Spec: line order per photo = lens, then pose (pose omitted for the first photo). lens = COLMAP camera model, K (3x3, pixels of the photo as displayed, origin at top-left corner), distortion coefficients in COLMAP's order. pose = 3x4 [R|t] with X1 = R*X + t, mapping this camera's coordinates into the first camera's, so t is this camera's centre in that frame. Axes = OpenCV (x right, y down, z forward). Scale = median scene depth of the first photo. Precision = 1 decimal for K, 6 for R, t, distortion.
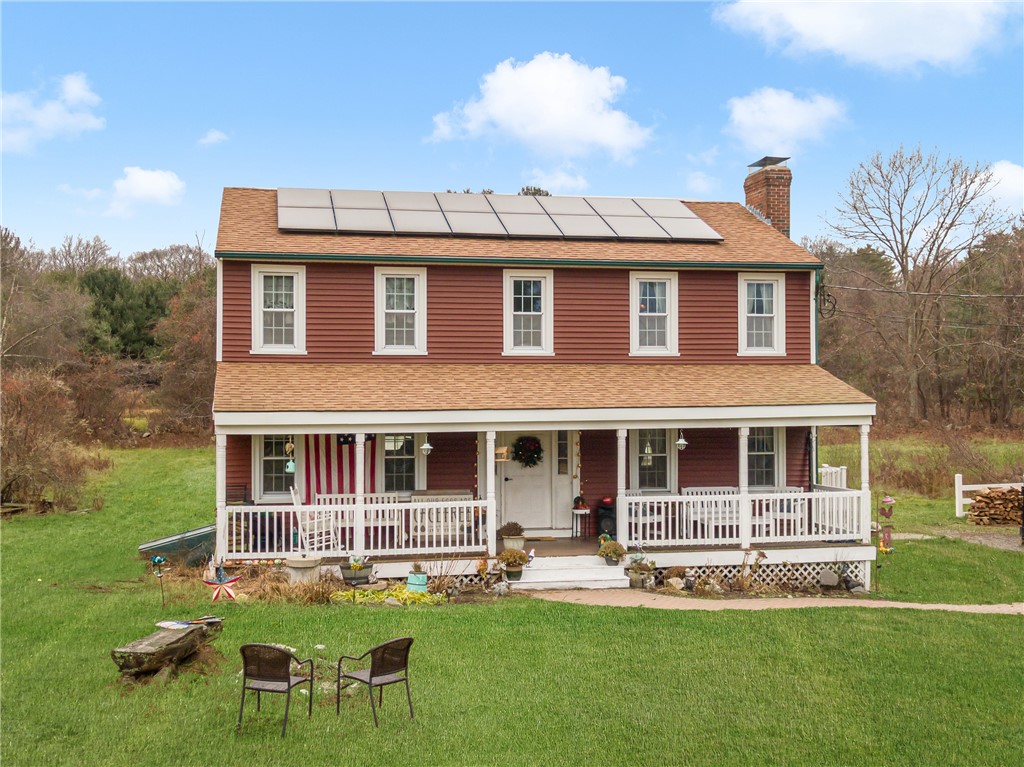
lens RADIAL K [[1285.2, 0, 512.0], [0, 1285.2, 383.5], [0, 0, 1]] dist [0.018459, 0.020368]
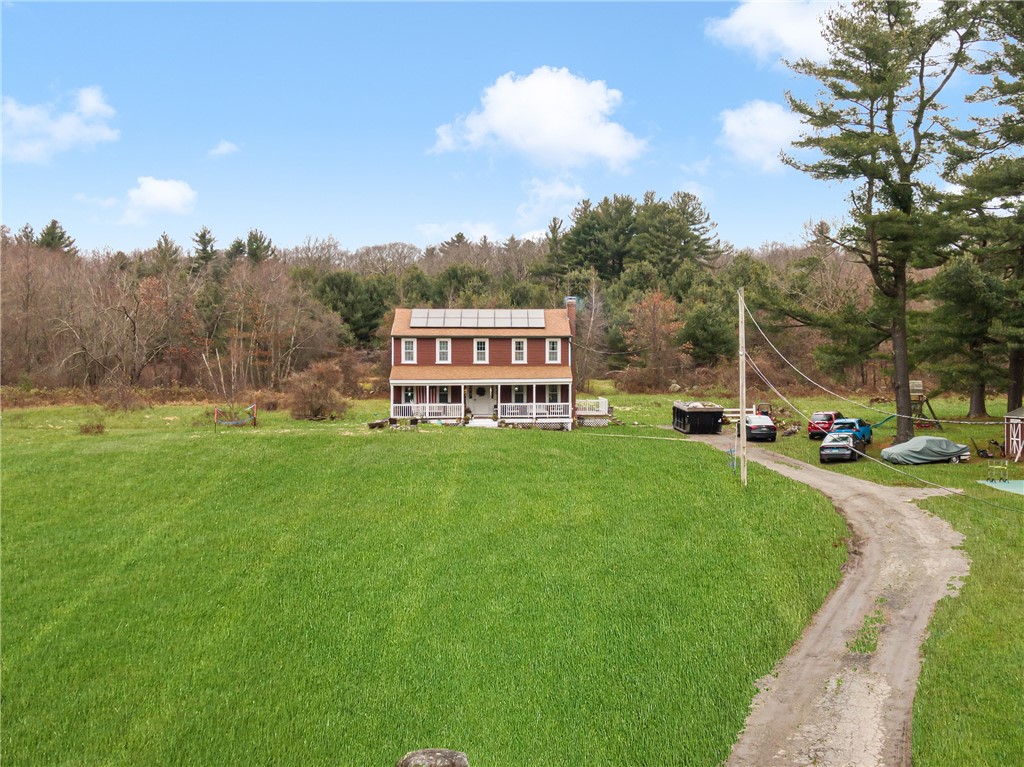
lens RADIAL K [[1403.8, 0, 512.0], [0, 1403.8, 383.5], [0, 0, 1]] dist [0.002210, 0.002123]
pose [[0.984687, 0.004779, -0.174267, 0.753982], [-0.000588, 0.999710, 0.024093, -0.059531], [0.174331, -0.023621, 0.984404, -2.694004]]
